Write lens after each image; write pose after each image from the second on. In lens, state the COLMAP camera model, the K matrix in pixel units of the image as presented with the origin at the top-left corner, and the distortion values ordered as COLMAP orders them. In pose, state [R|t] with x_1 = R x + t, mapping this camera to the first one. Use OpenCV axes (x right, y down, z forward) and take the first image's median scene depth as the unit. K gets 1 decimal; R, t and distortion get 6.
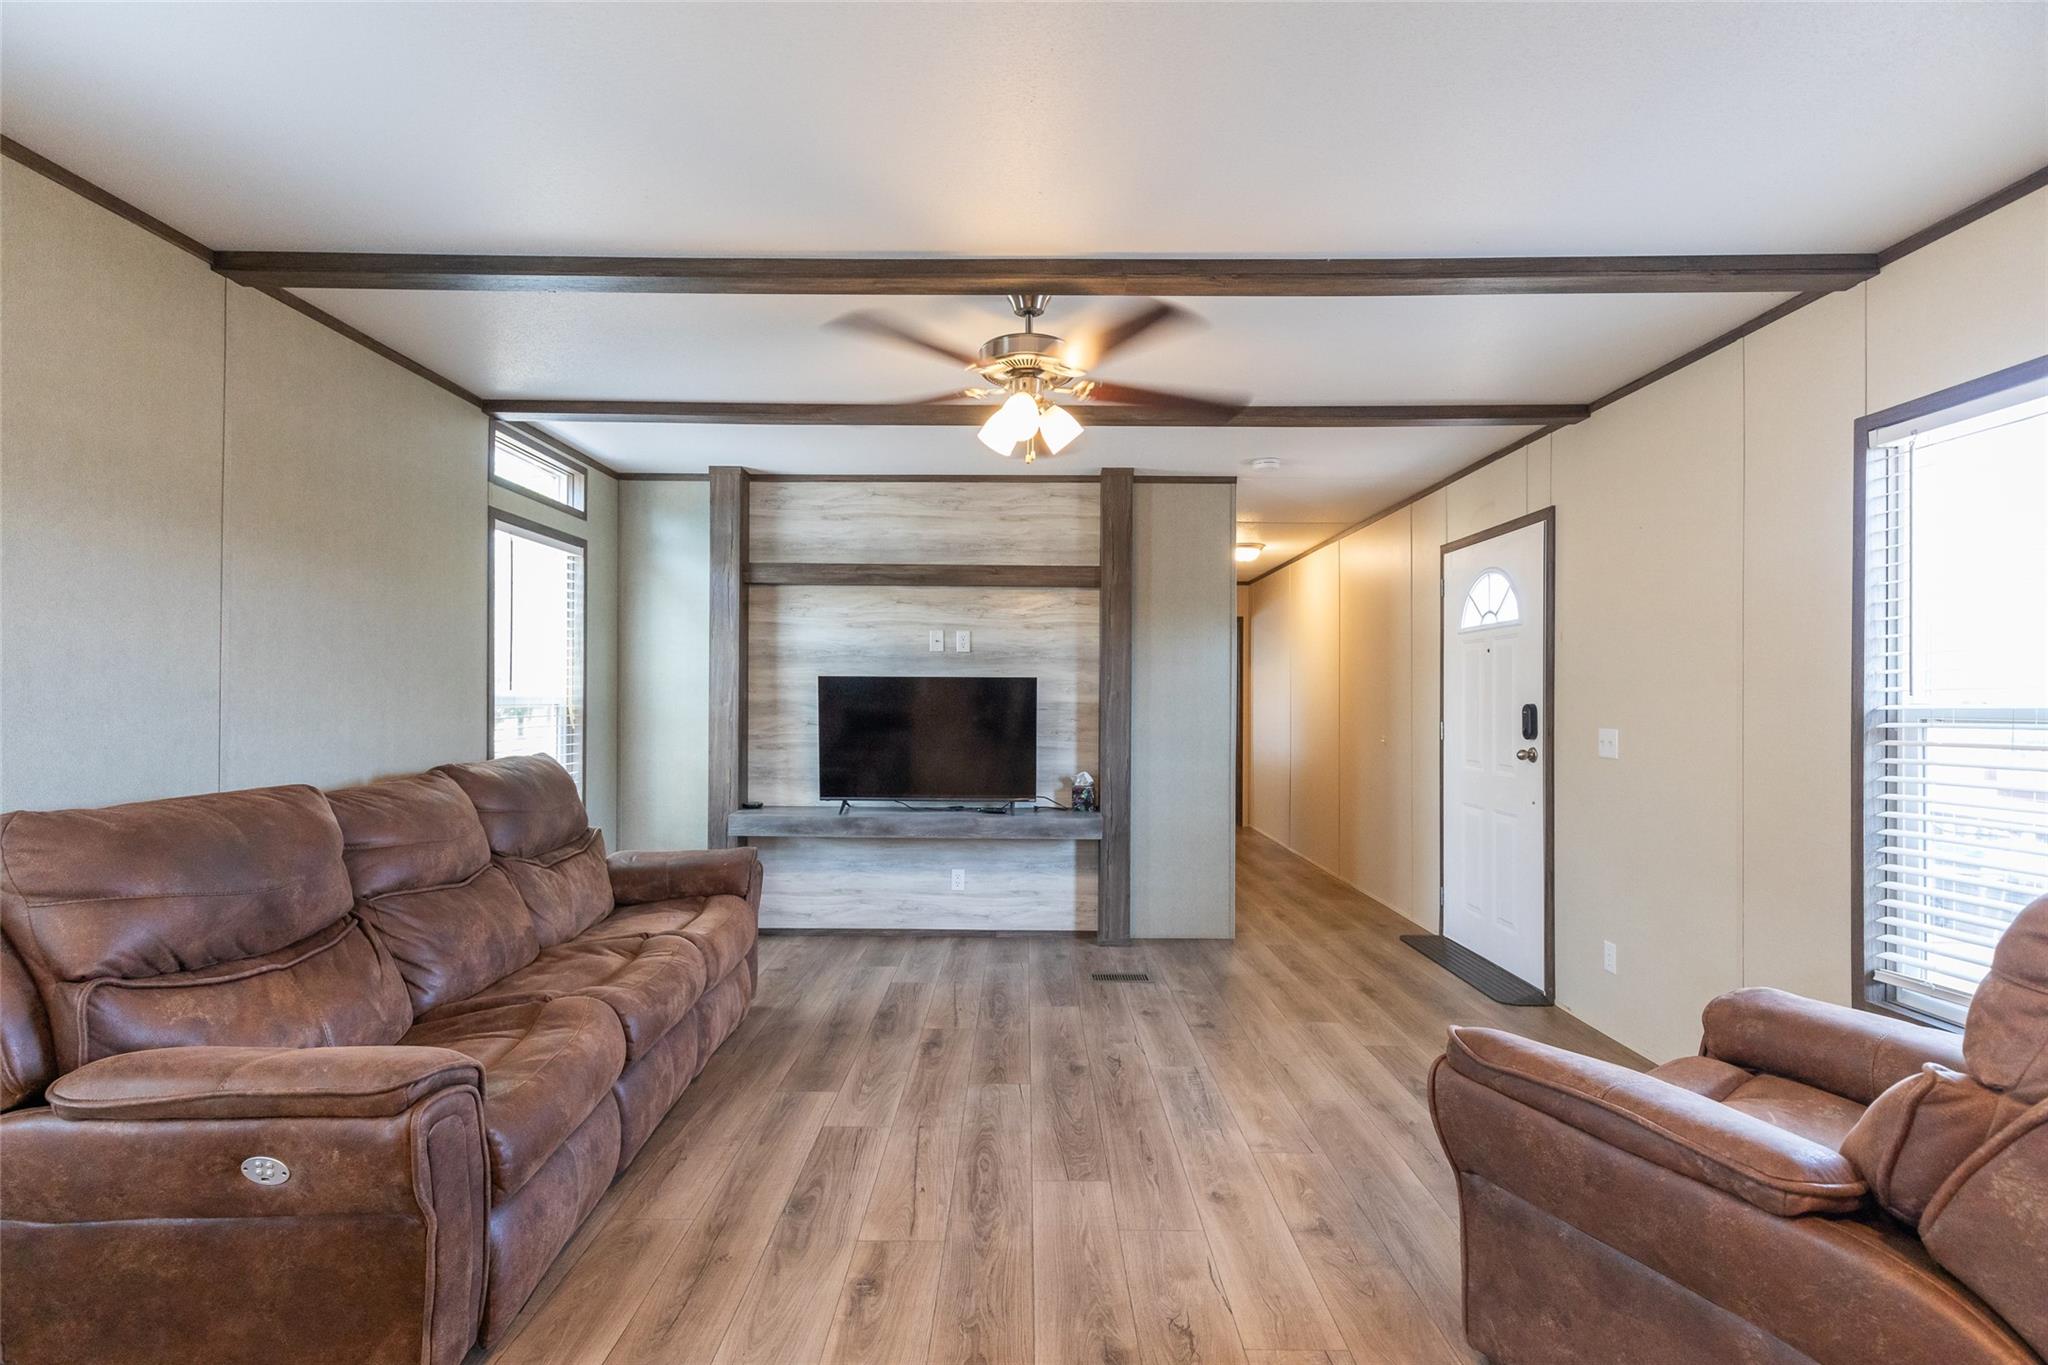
lens RADIAL K [[935.7, 0, 982.4], [0, 935.7, 680.7], [0, 0, 1]] dist [0.039287, 0.000208]
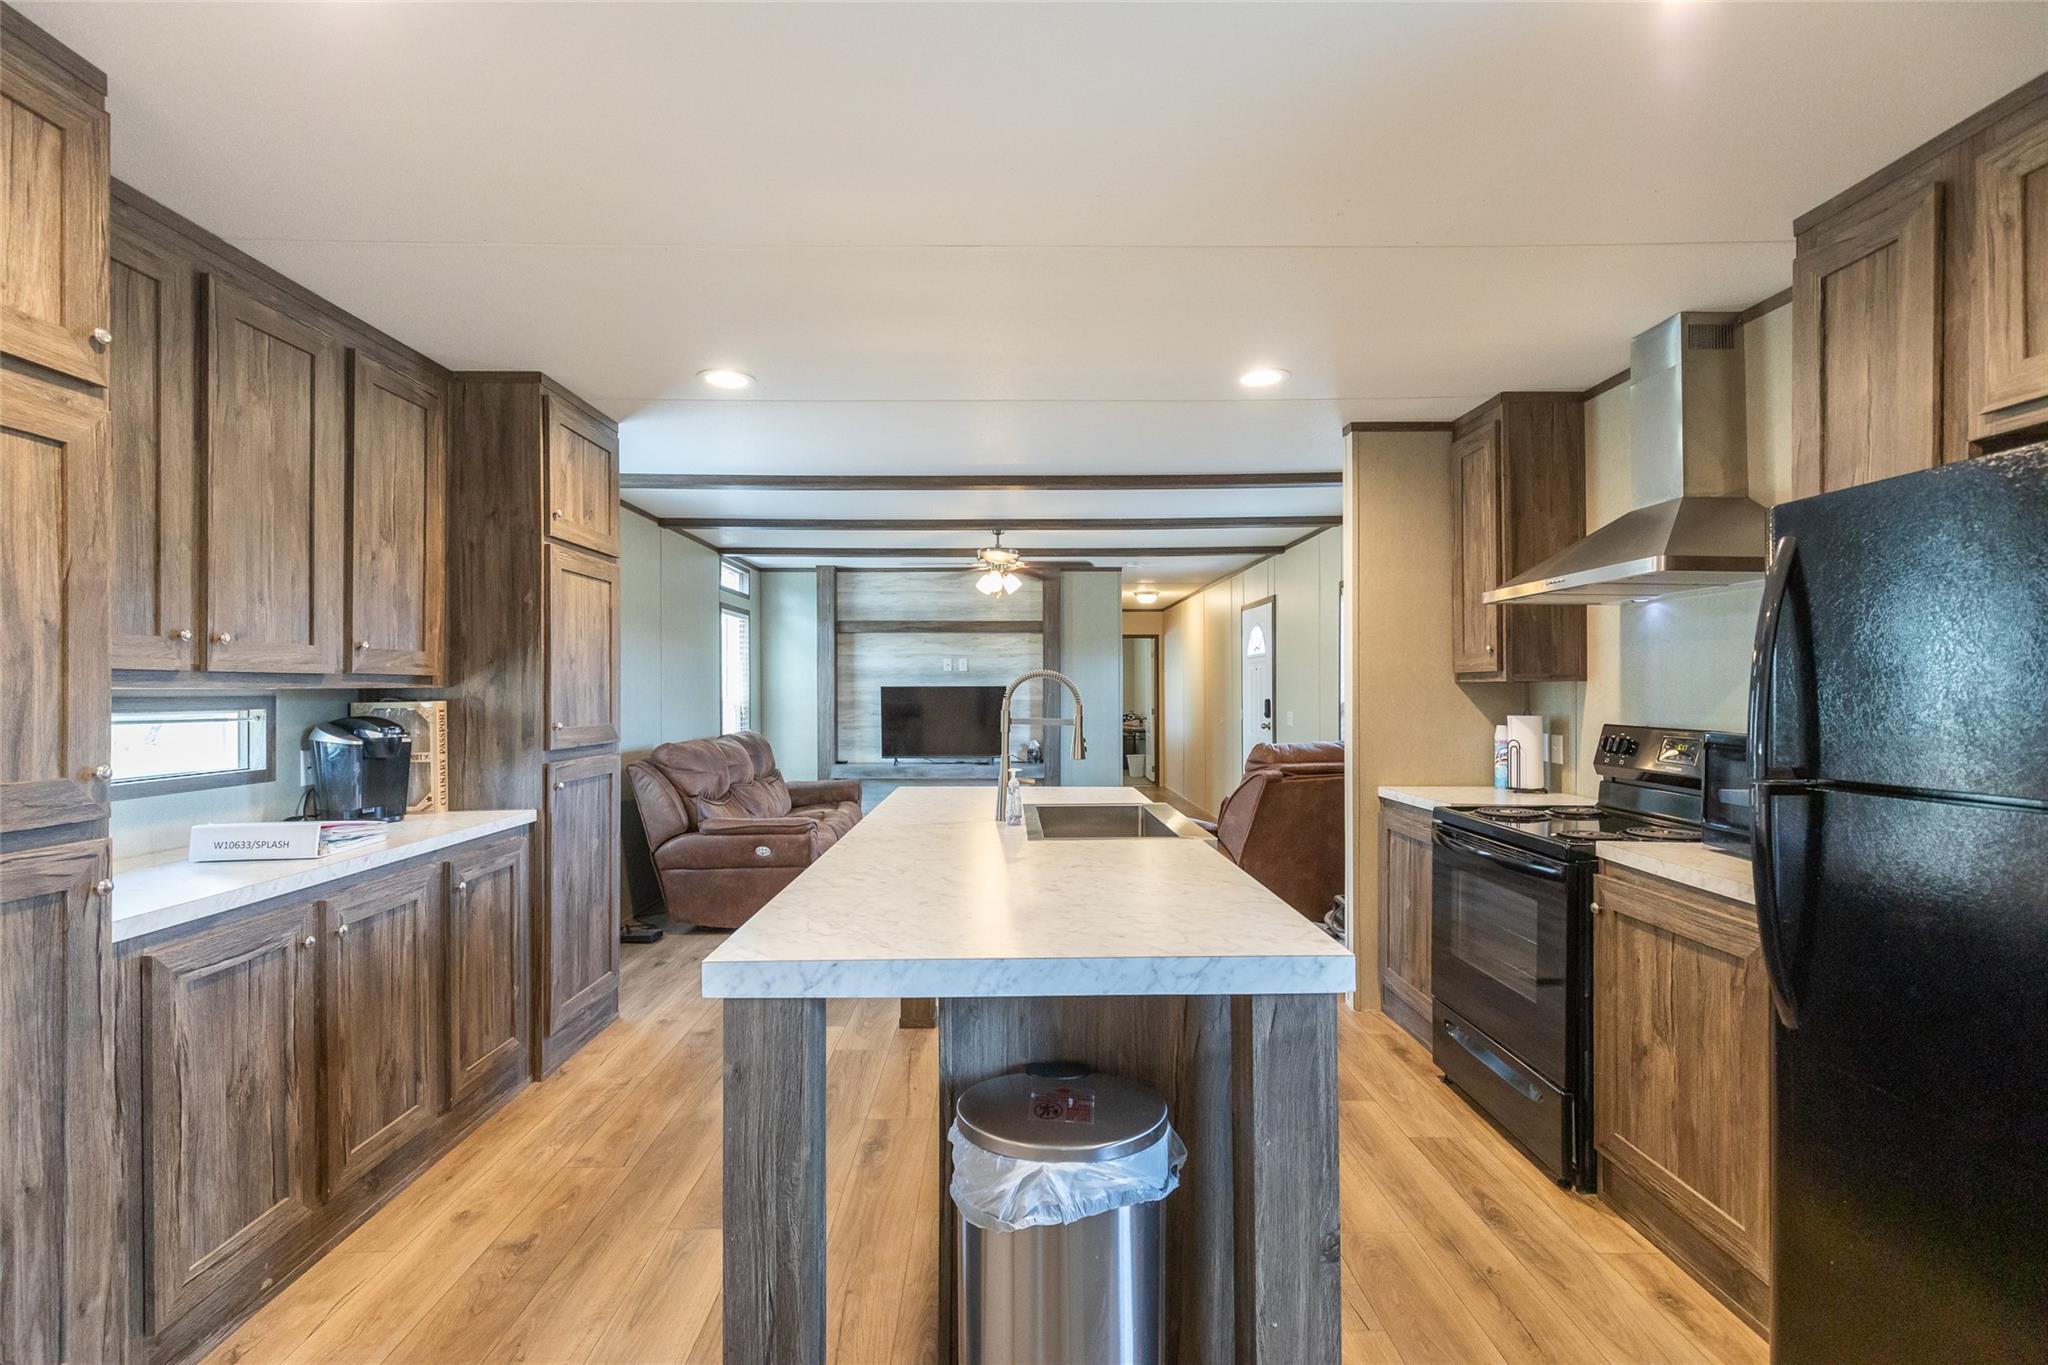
lens RADIAL K [[935.7, 0, 1041.2], [0, 935.7, 684.7], [0, 0, 1]] dist [0.039287, 0.000208]
pose [[0.994904, -0.006576, 0.100614, -0.052835], [0.005463, 0.999921, 0.011326, -0.025551], [-0.100681, -0.010719, 0.994861, -0.737752]]
